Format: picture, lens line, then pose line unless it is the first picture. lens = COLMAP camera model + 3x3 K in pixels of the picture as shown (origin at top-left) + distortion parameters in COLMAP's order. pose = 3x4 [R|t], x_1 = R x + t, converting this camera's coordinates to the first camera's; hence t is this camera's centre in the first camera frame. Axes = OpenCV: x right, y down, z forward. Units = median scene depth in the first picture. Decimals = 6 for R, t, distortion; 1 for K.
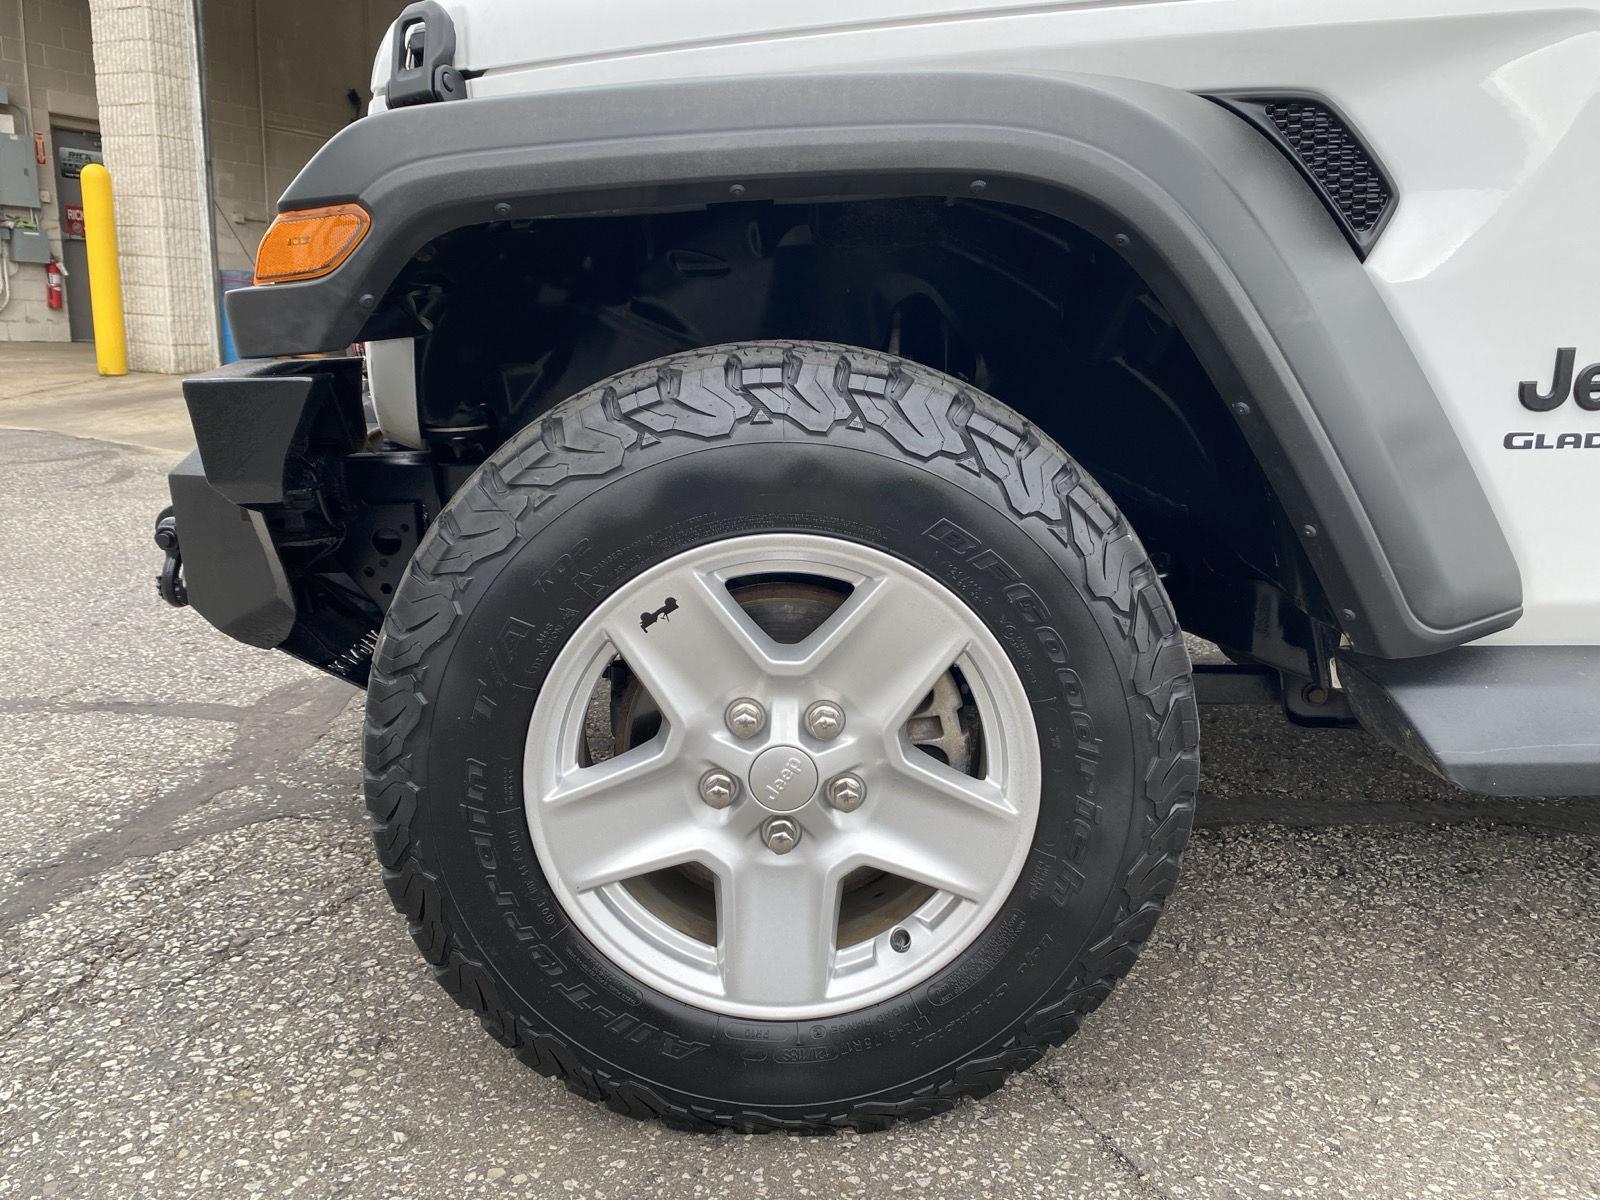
lens RADIAL K [[1229.5, 0, 800.3], [0, 1229.5, 620.4], [0, 0, 1]] dist [0.032690, -0.000579]
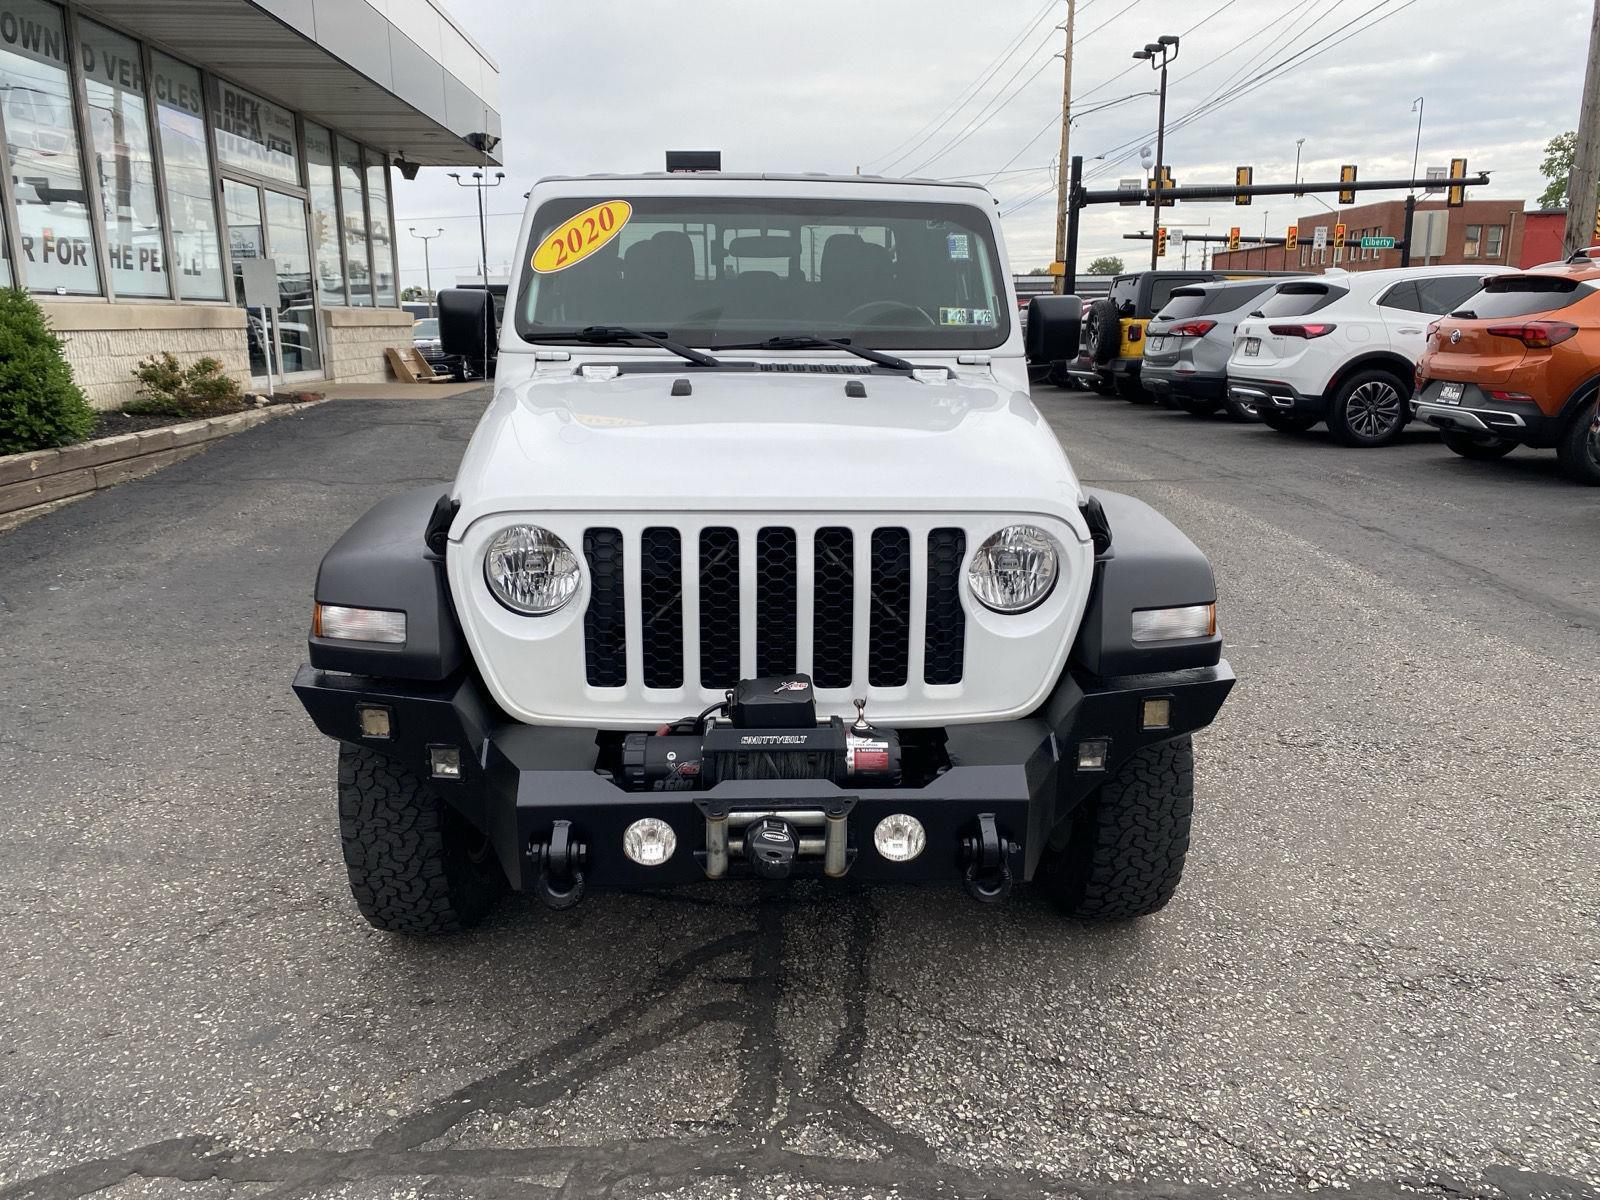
lens RADIAL K [[1209.4, 0, 800.0], [0, 1209.4, 600.0], [0, 0, 1]] dist [0.014982, 0.002704]
pose [[-0.029741, -0.268896, 0.962710, -2.348176], [0.247014, 0.931286, 0.267750, -1.019680], [-0.968555, 0.245766, 0.038723, 1.471182]]
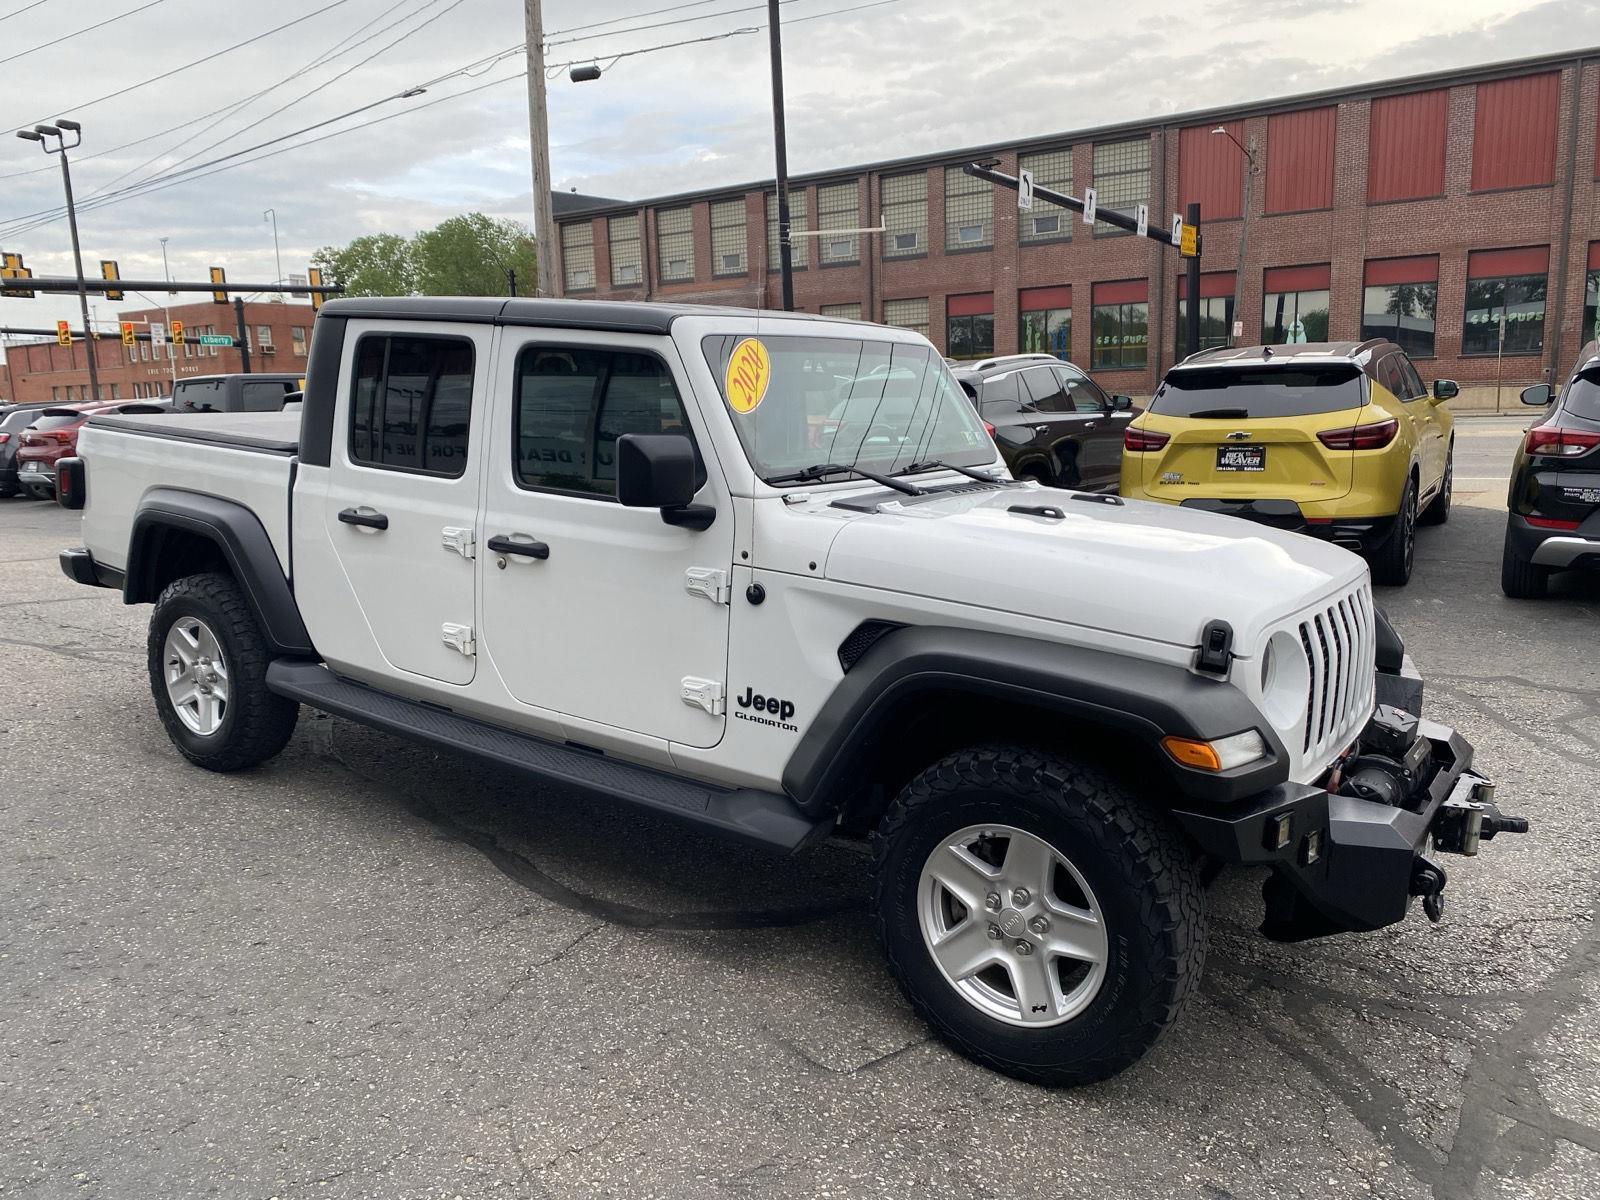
lens RADIAL K [[1212.1, 0, 779.2], [0, 1212.1, 594.6], [0, 0, 1]] dist [0.044739, -0.050549]
pose [[-0.795966, -0.119390, 0.593451, -1.012320], [0.143010, 0.915519, 0.375995, -1.792009], [-0.588206, 0.384149, -0.711648, 4.141394]]
